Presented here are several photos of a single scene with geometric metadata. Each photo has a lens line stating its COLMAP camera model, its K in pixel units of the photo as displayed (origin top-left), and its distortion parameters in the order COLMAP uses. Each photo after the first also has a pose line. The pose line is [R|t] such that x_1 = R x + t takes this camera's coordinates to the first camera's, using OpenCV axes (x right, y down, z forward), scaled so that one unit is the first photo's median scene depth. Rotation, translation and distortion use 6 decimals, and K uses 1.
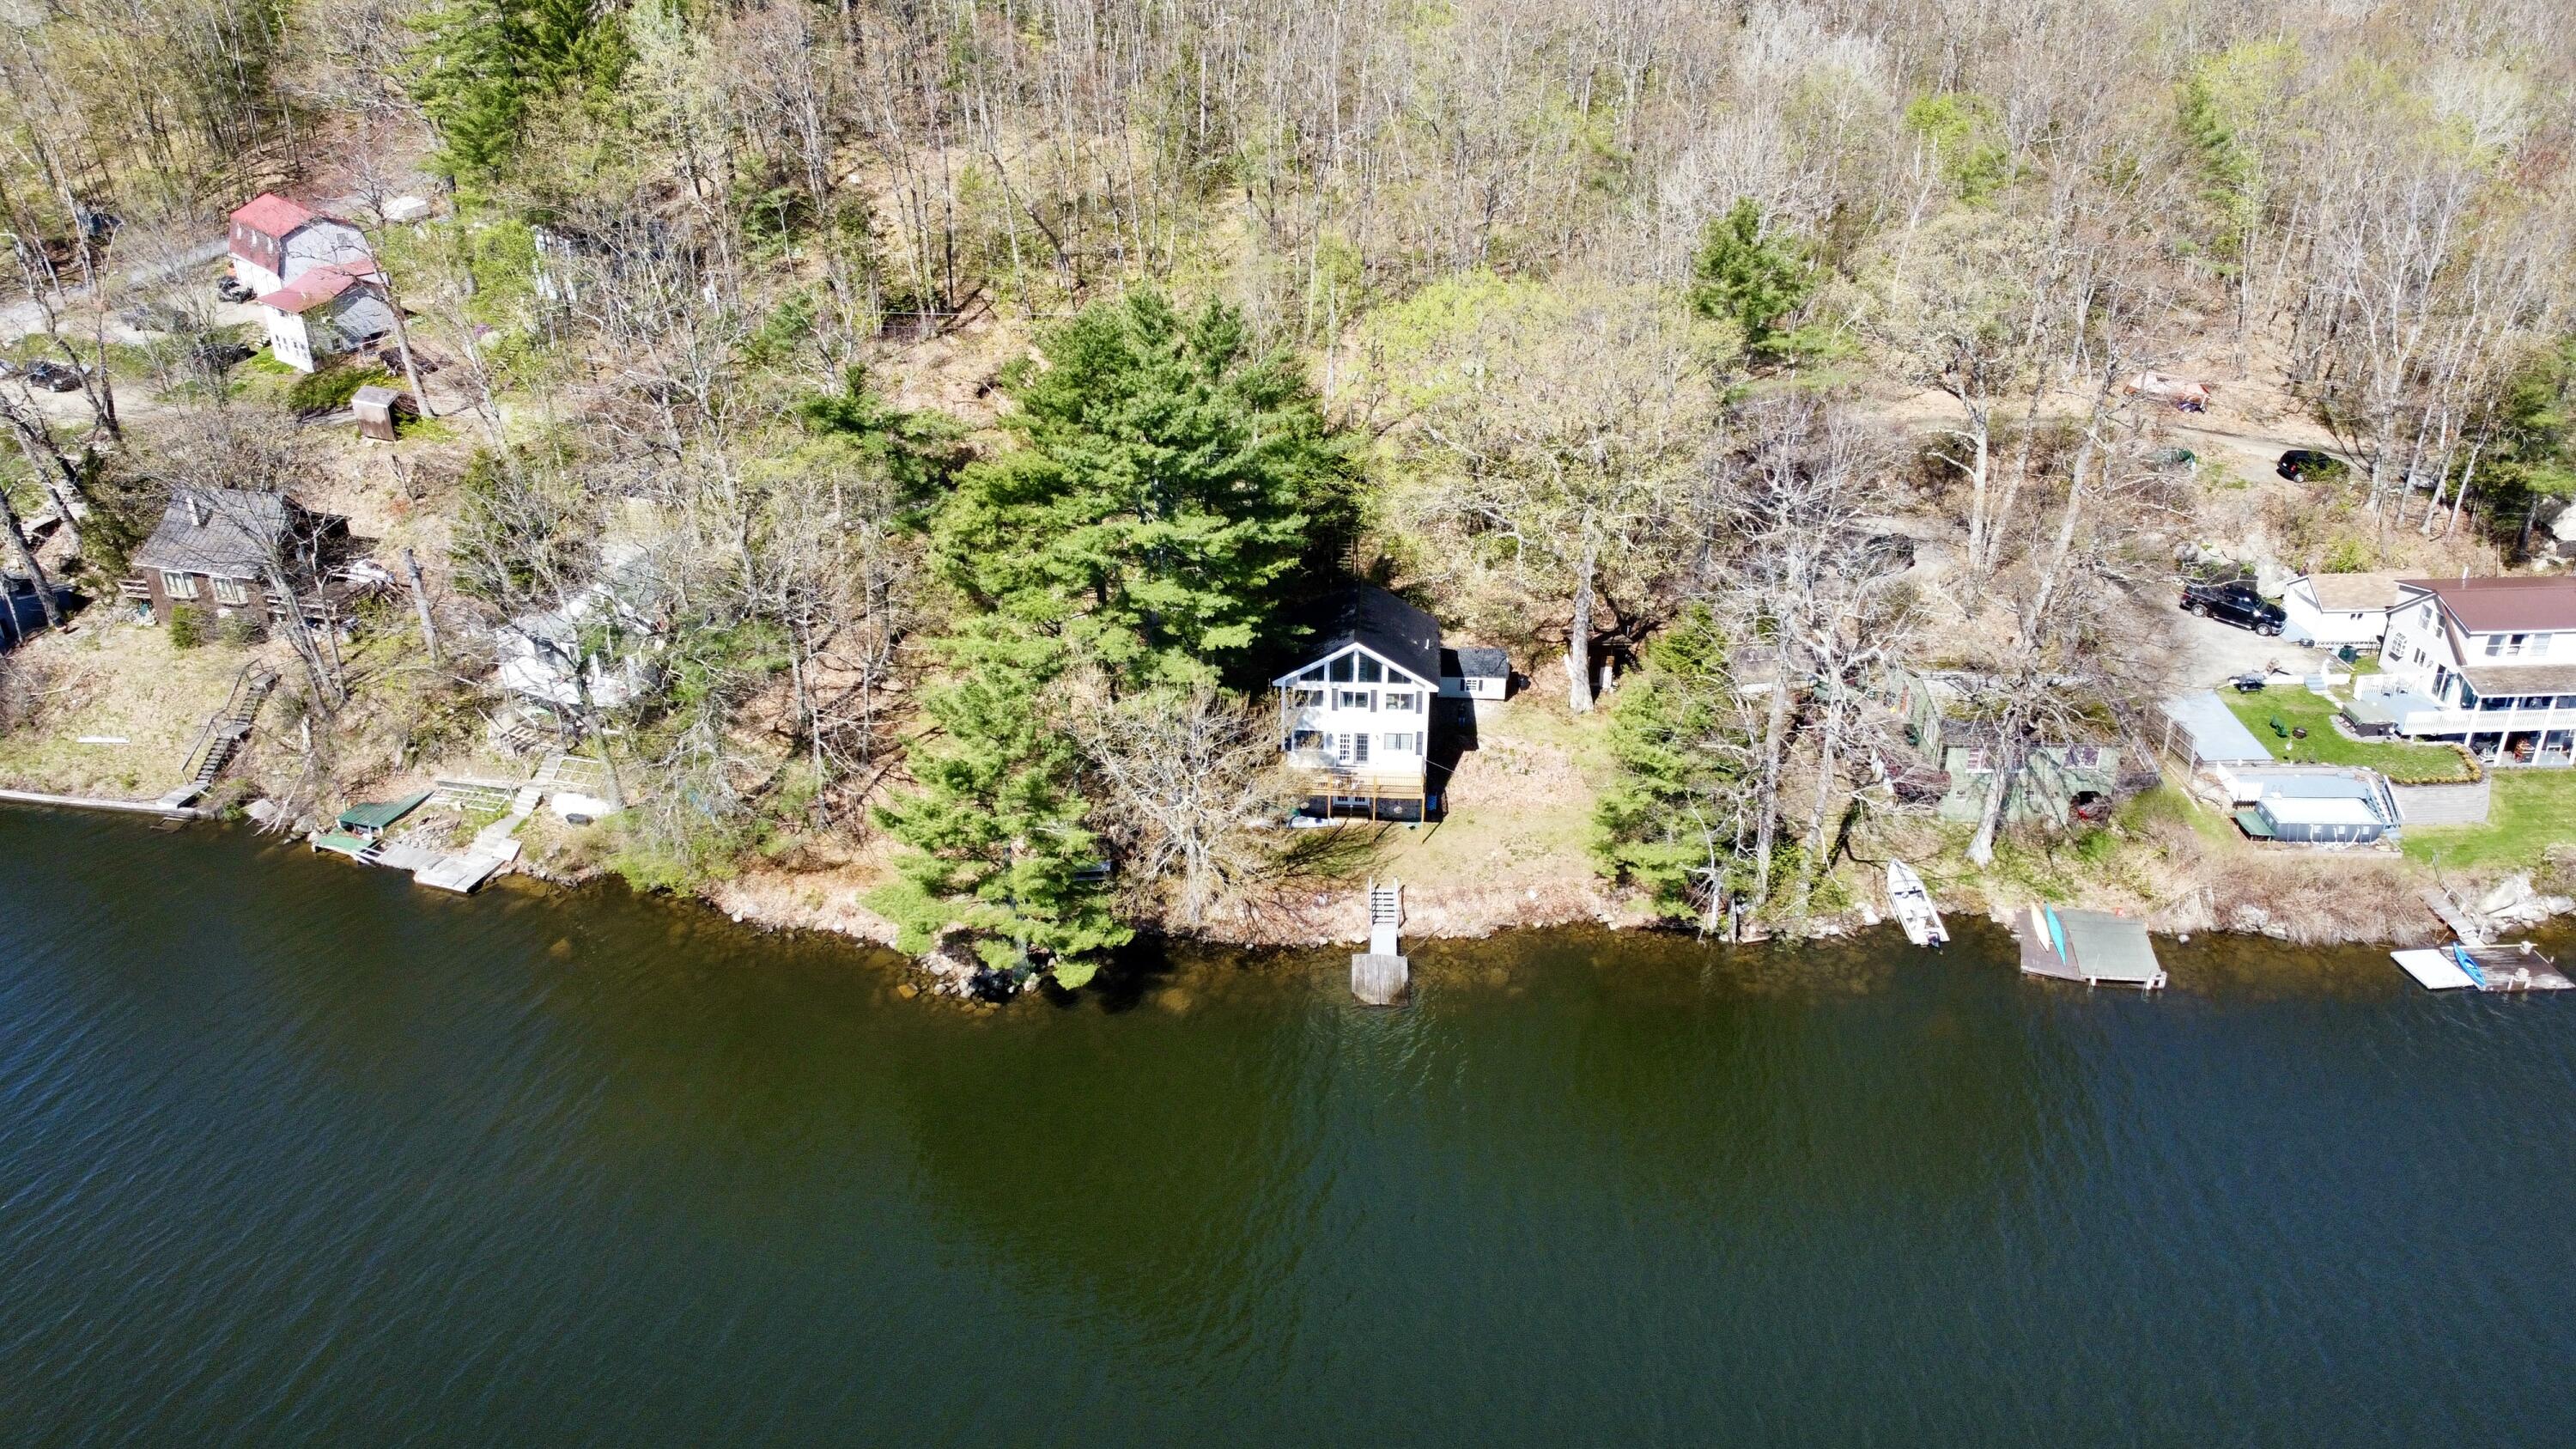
lens RADIAL K [[1941.5, 0, 1294.3], [0, 1941.5, 721.1], [0, 0, 1]] dist [0.003032, -0.008971]
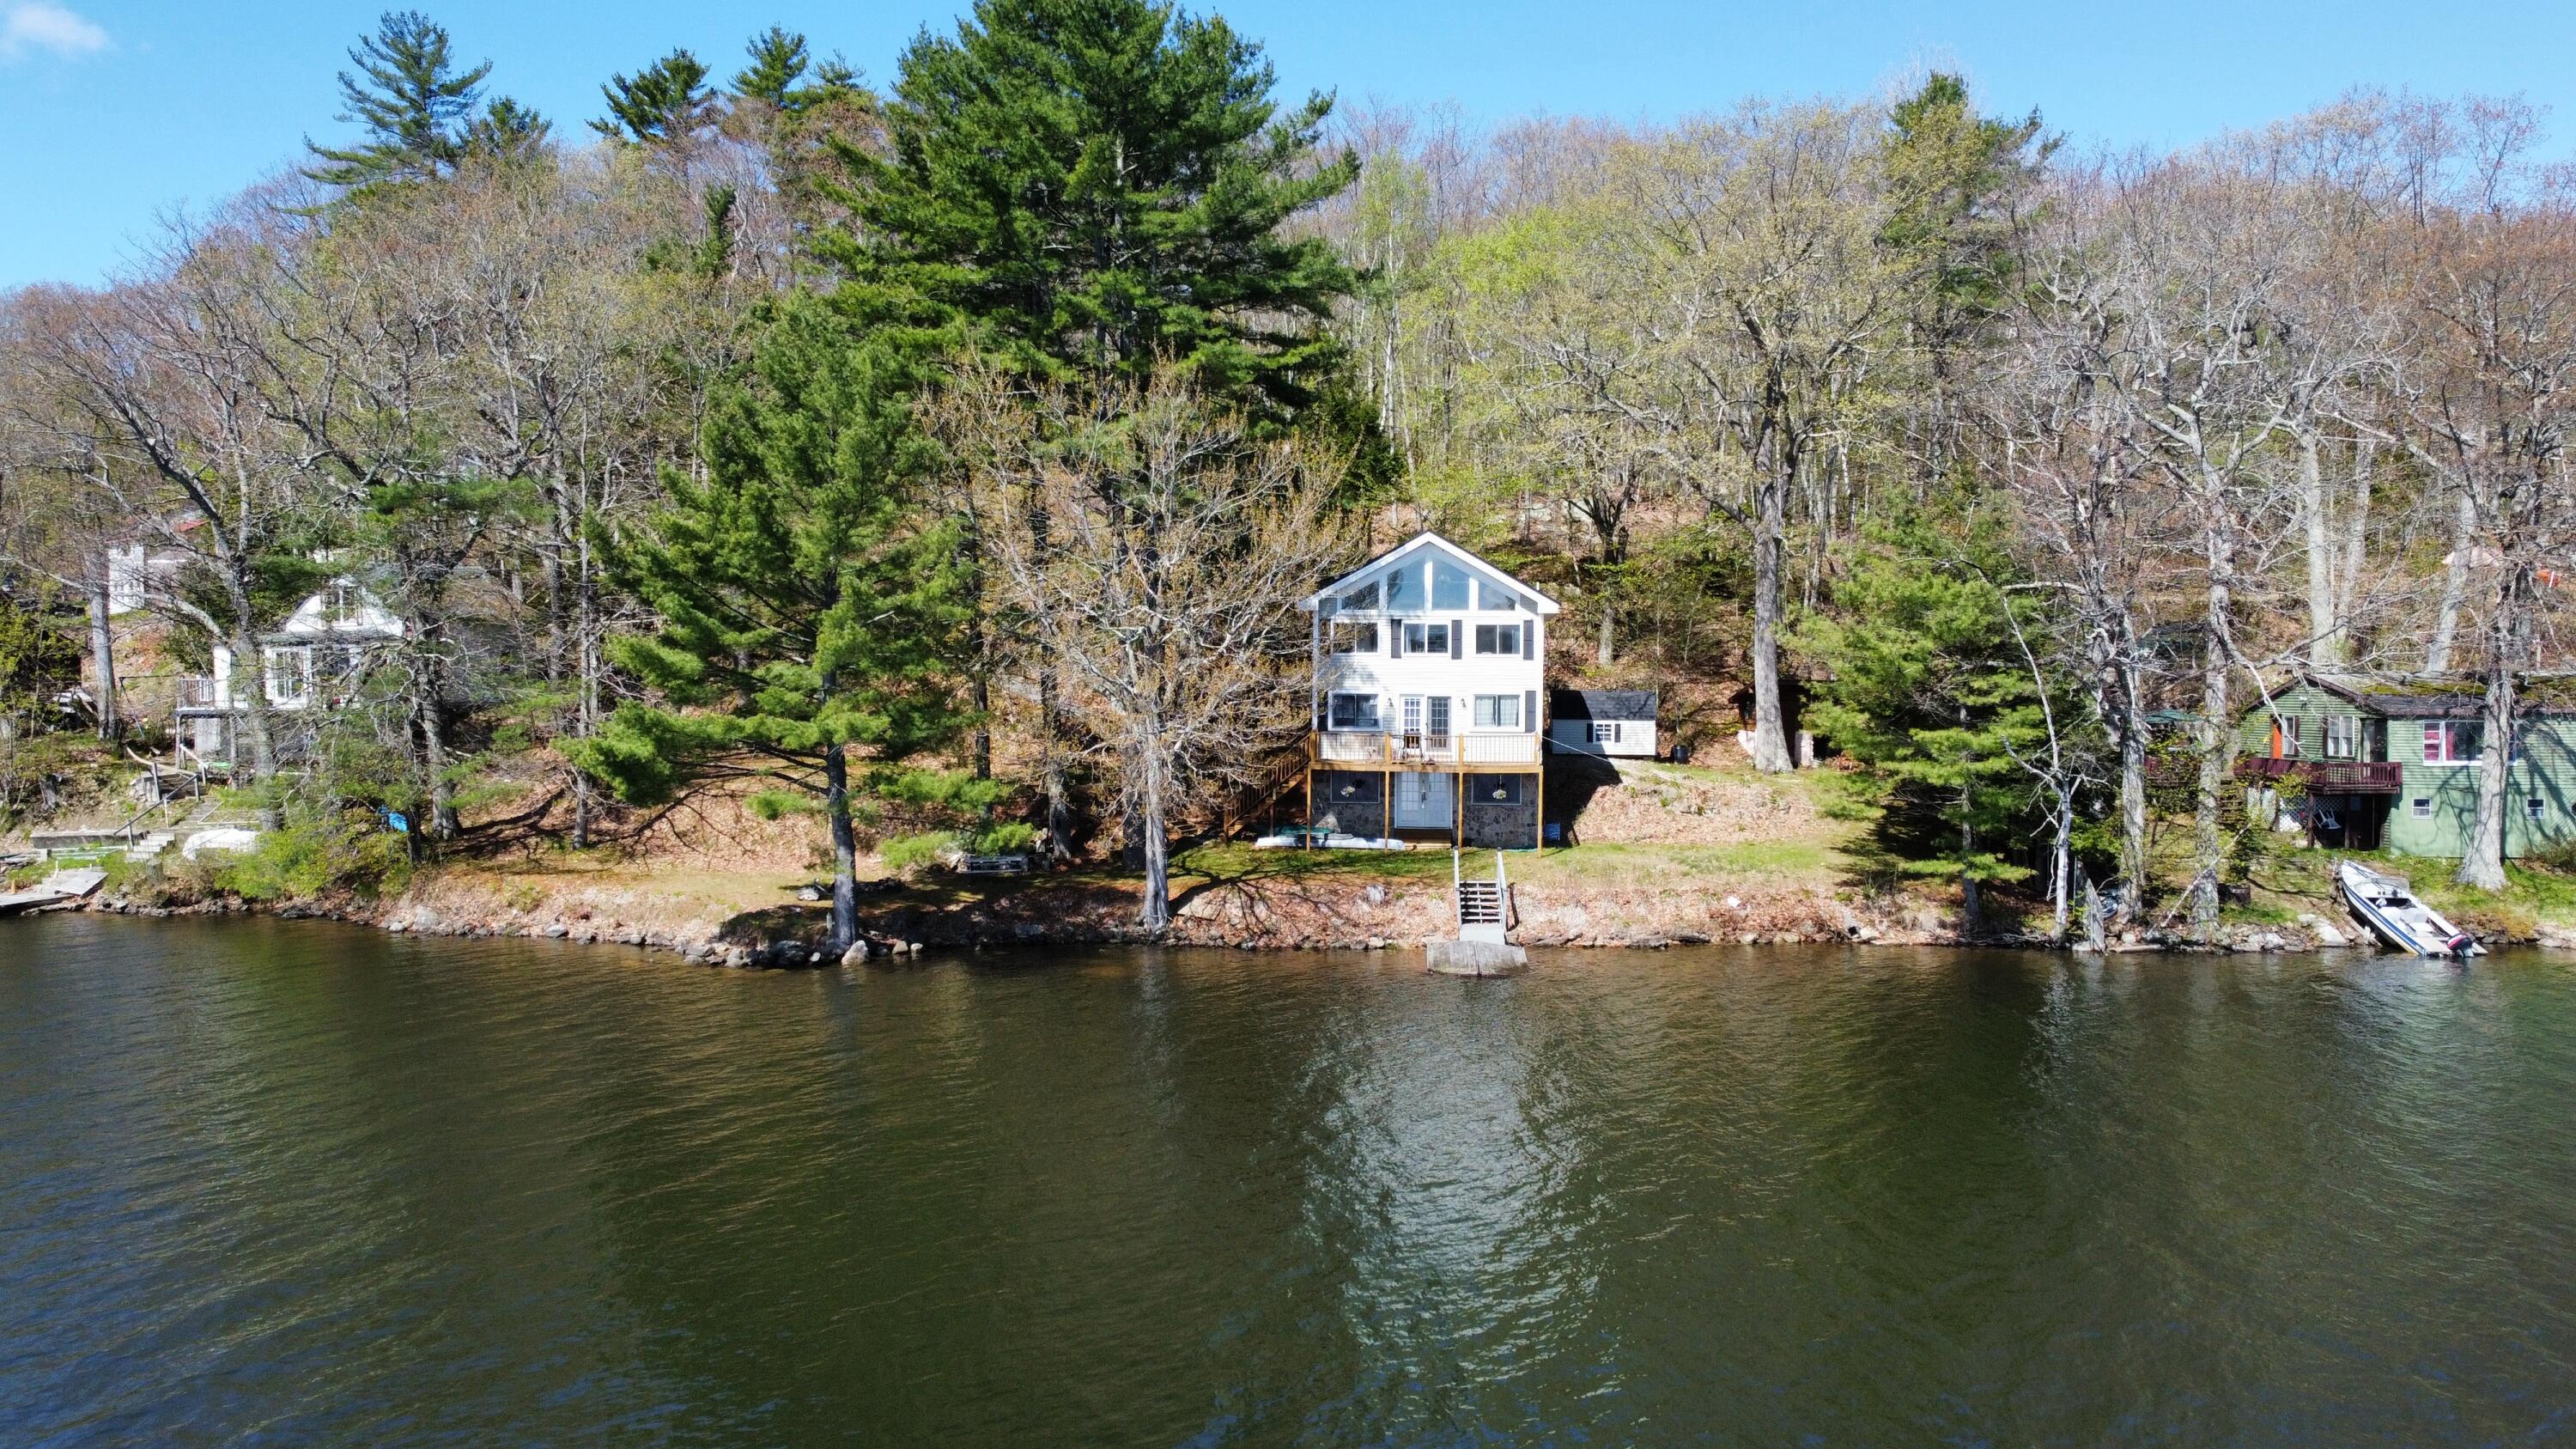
lens RADIAL K [[1941.5, 0, 1291.6], [0, 1941.5, 722.7], [0, 0, 1]] dist [0.003032, -0.008971]
pose [[0.999215, 0.001873, -0.039568, 0.011808], [-0.018598, 0.904132, -0.426848, 0.285153], [0.034975, 0.427249, 0.903457, 0.428447]]
